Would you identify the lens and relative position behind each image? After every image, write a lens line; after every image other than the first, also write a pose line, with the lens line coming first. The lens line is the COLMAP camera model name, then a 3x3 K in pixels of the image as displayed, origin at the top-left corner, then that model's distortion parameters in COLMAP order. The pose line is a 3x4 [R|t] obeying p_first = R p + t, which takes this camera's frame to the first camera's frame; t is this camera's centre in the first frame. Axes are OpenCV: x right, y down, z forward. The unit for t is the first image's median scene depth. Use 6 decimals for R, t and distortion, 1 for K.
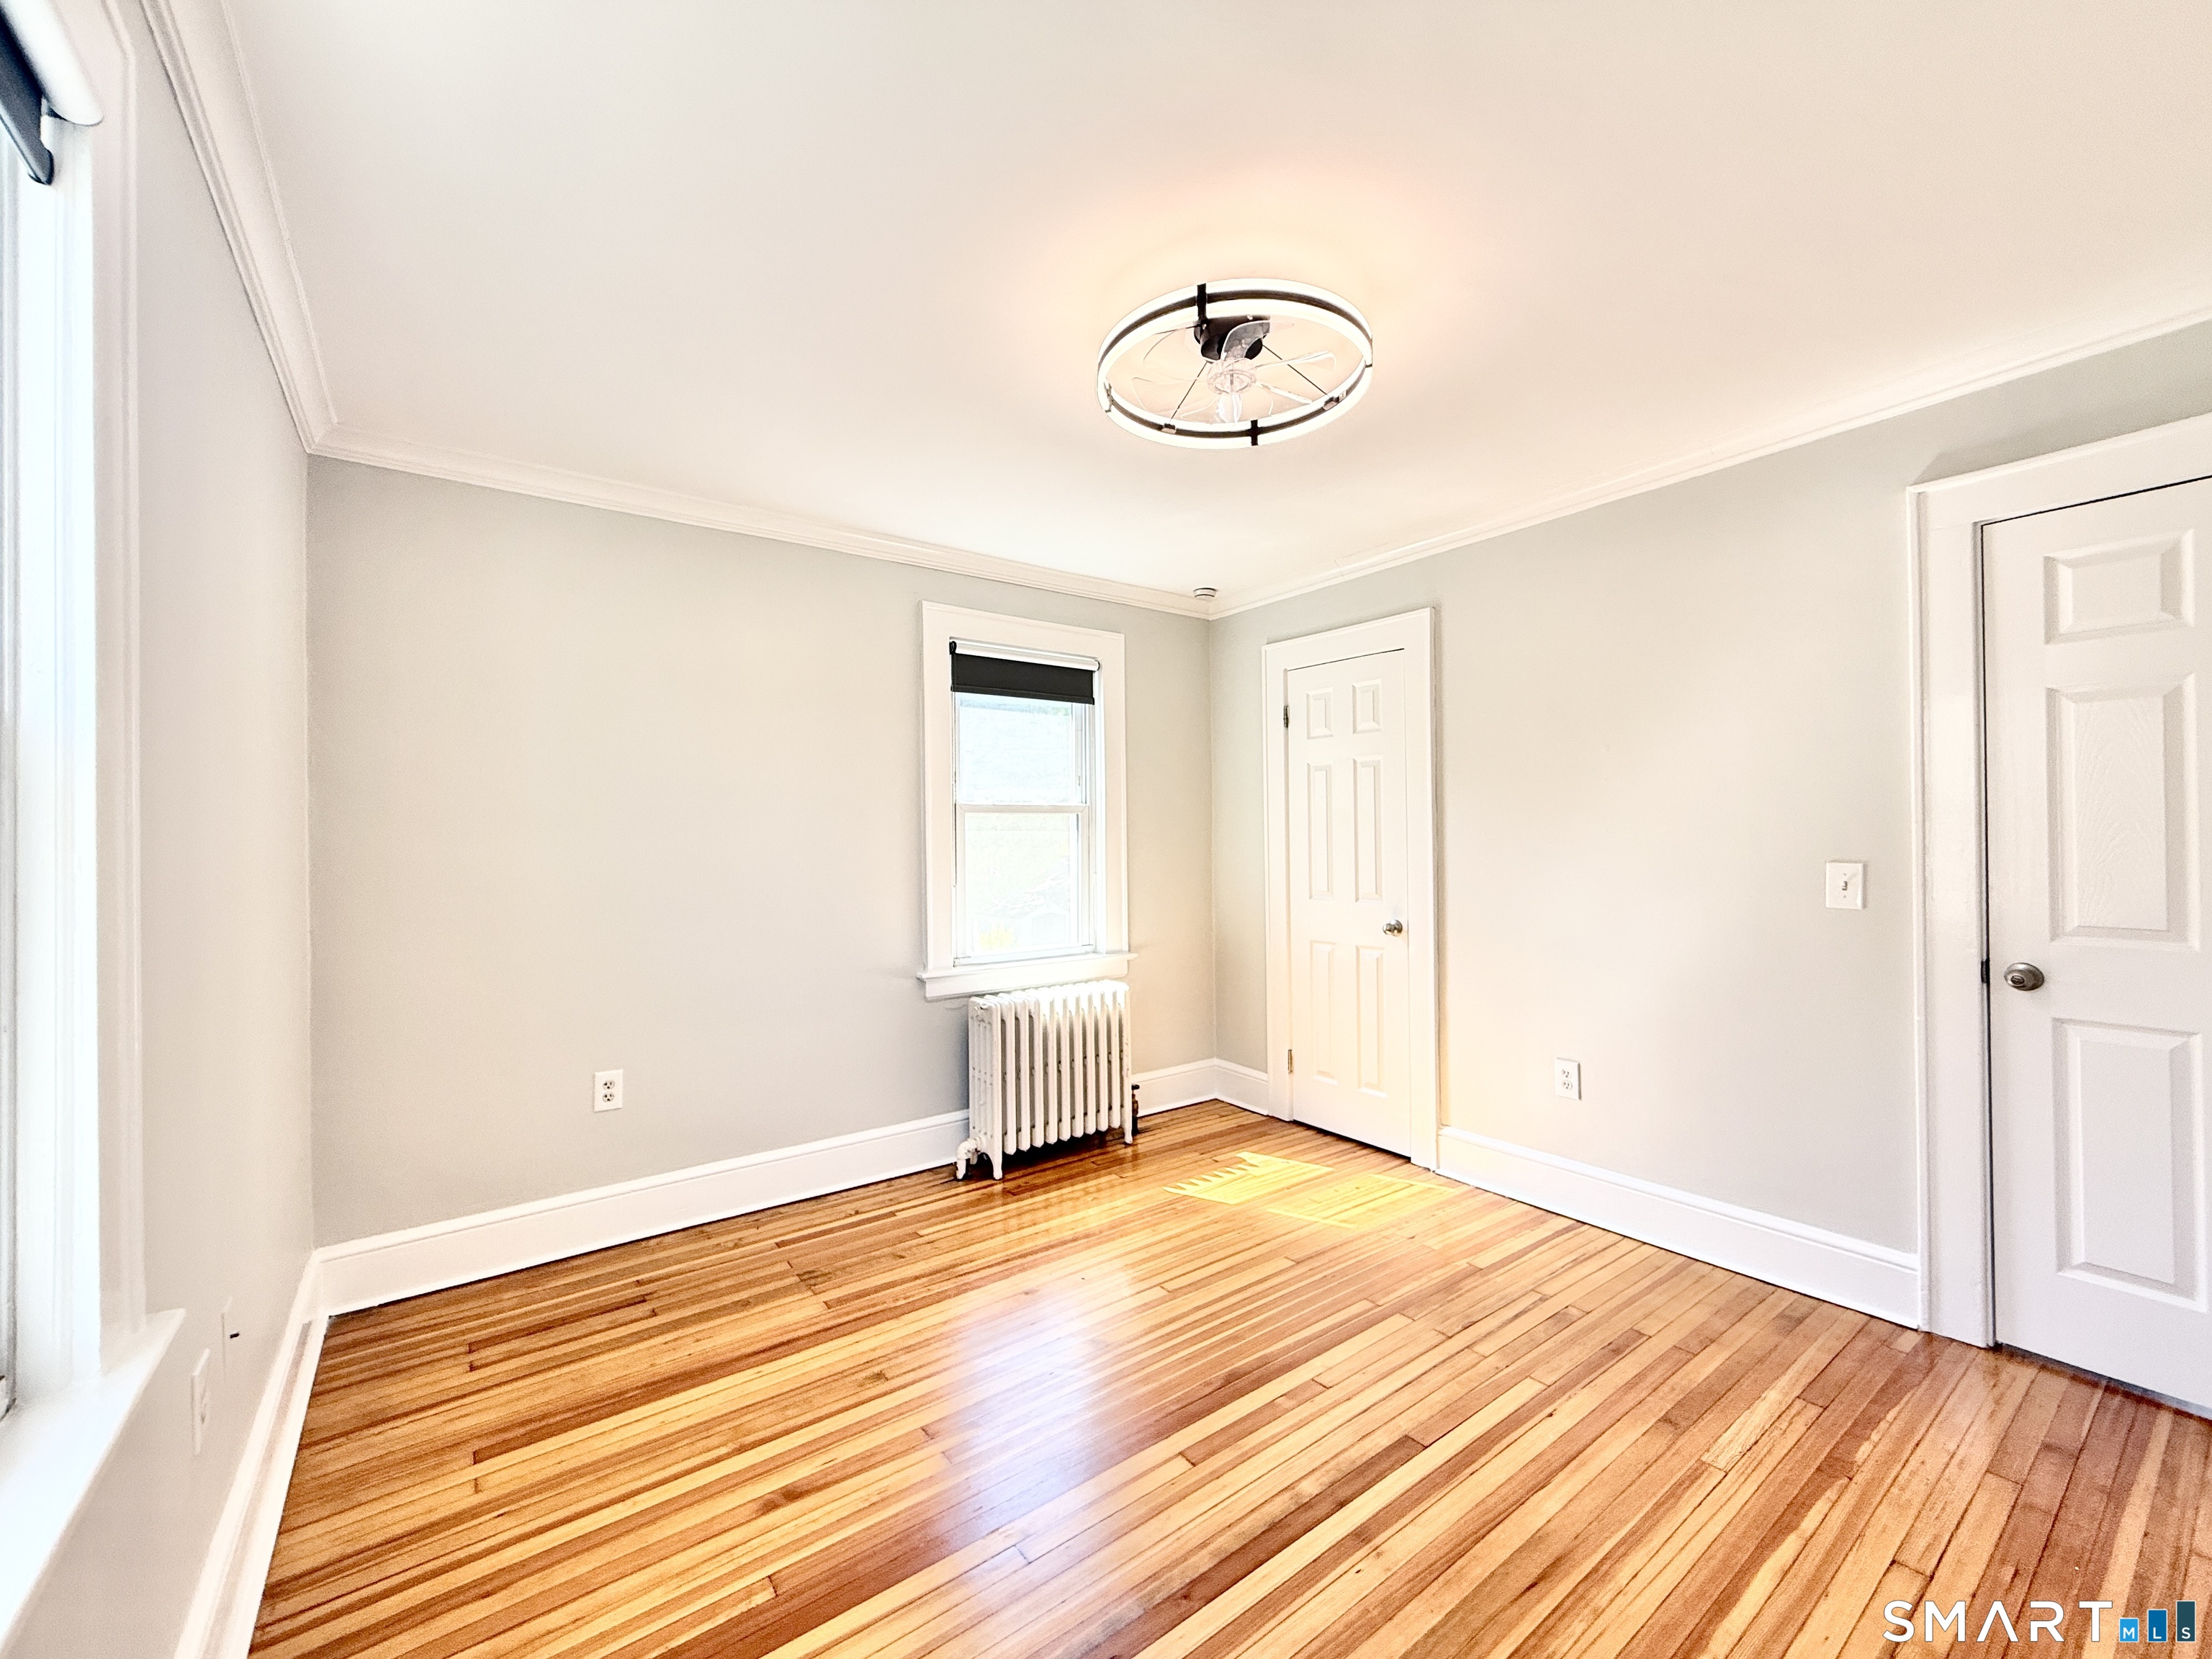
lens RADIAL K [[880.8, 0, 1100.4], [0, 880.8, 826.6], [0, 0, 1]] dist [0.001776, 0.000147]
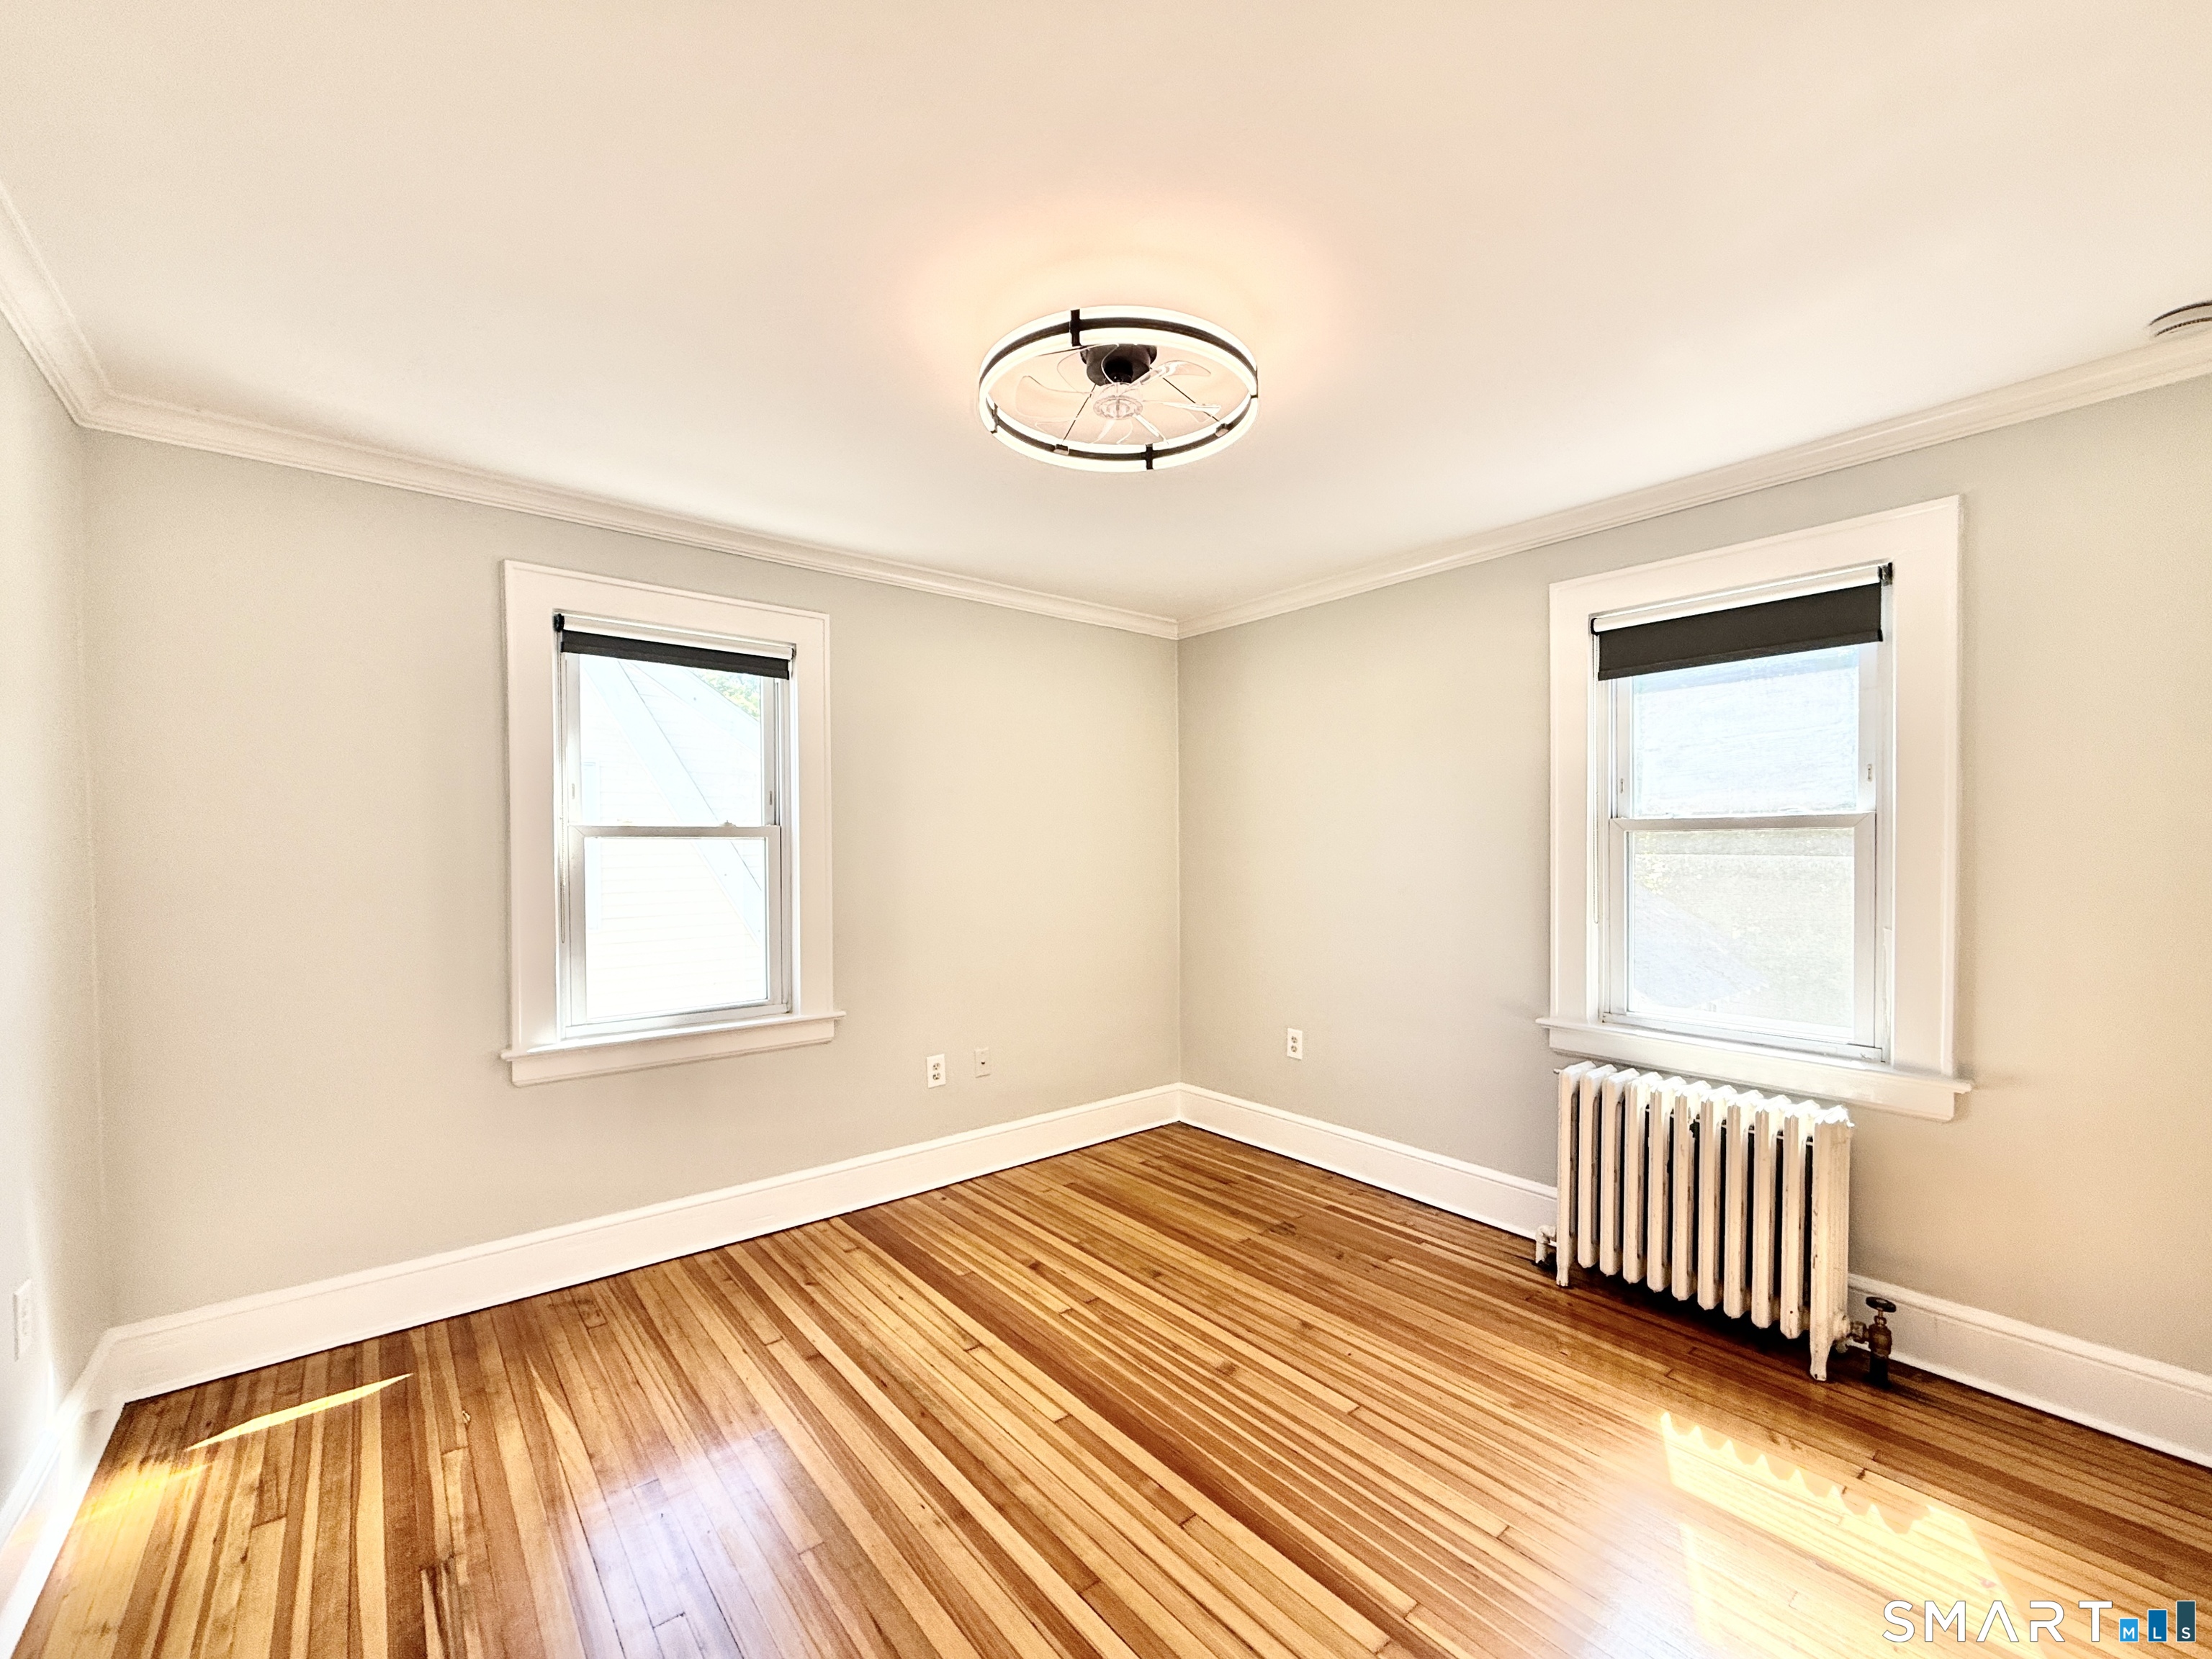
lens RADIAL K [[887.5, 0, 1100.3], [0, 887.5, 832.2], [0, 0, 1]] dist [0.001164, 0.000098]
pose [[0.059972, -0.009444, -0.998155, 0.874639], [0.016006, 0.999836, -0.008499, -0.021345], [0.998072, -0.015466, 0.060113, 0.690536]]
